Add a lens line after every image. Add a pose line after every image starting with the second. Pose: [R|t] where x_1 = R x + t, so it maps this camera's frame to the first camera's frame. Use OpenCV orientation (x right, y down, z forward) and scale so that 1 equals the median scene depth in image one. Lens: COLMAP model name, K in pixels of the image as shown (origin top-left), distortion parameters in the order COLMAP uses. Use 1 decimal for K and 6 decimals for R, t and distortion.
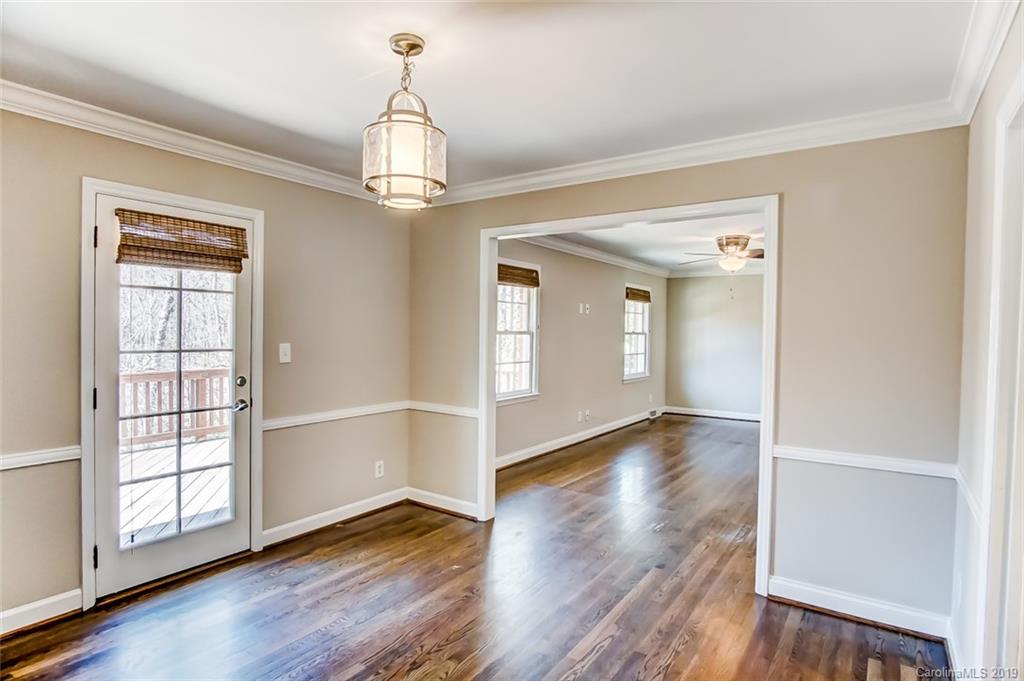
lens RADIAL K [[544.5, 0, 517.7], [0, 544.5, 335.5], [0, 0, 1]] dist [-0.031418, 0.000430]
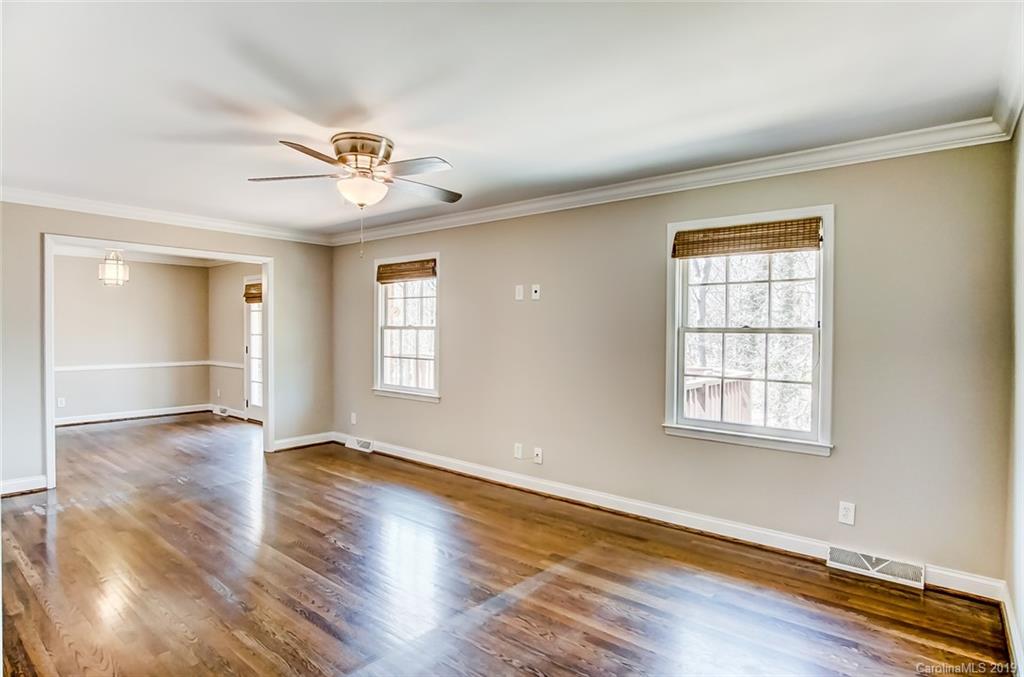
lens RADIAL K [[544.1, 0, 512.0], [0, 544.1, 338.5], [0, 0, 1]] dist [-0.038103, 0.000051]
pose [[-0.090533, 0.001367, -0.995893, 0.782721], [-0.019117, 0.999812, 0.003110, 0.005823], [0.995710, 0.019320, -0.090490, 1.034537]]
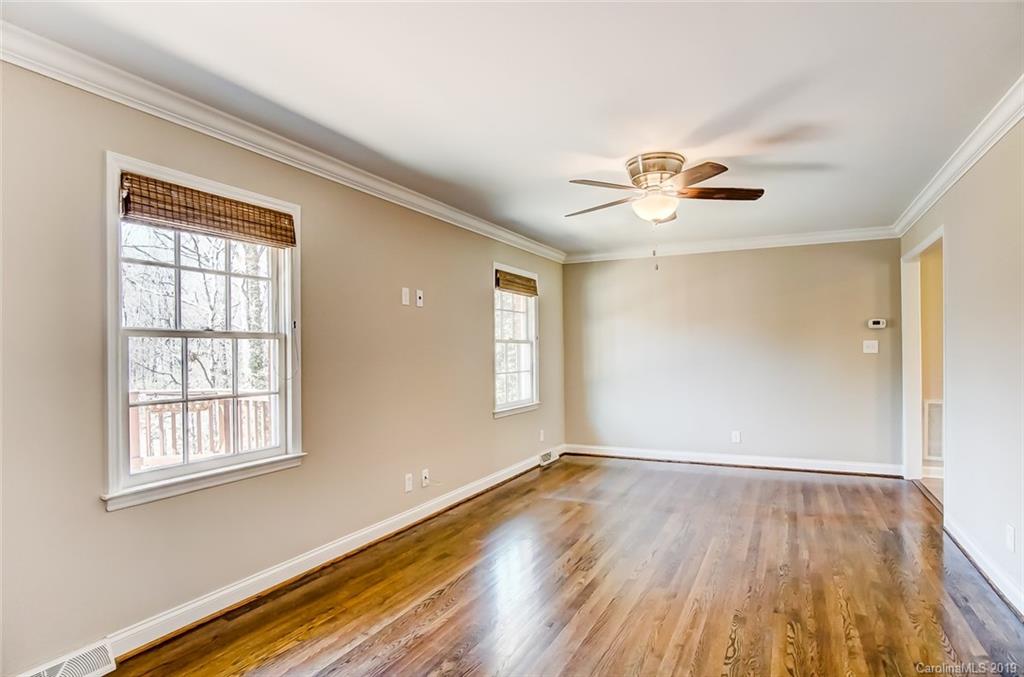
lens RADIAL K [[567.1, 0, 513.1], [0, 567.1, 352.6], [0, 0, 1]] dist [-0.002382, -0.000301]
pose [[0.989079, -0.026630, 0.144962, 0.137879], [0.027517, 0.999613, -0.004121, 0.015773], [-0.144796, 0.008065, 0.989429, 0.377432]]
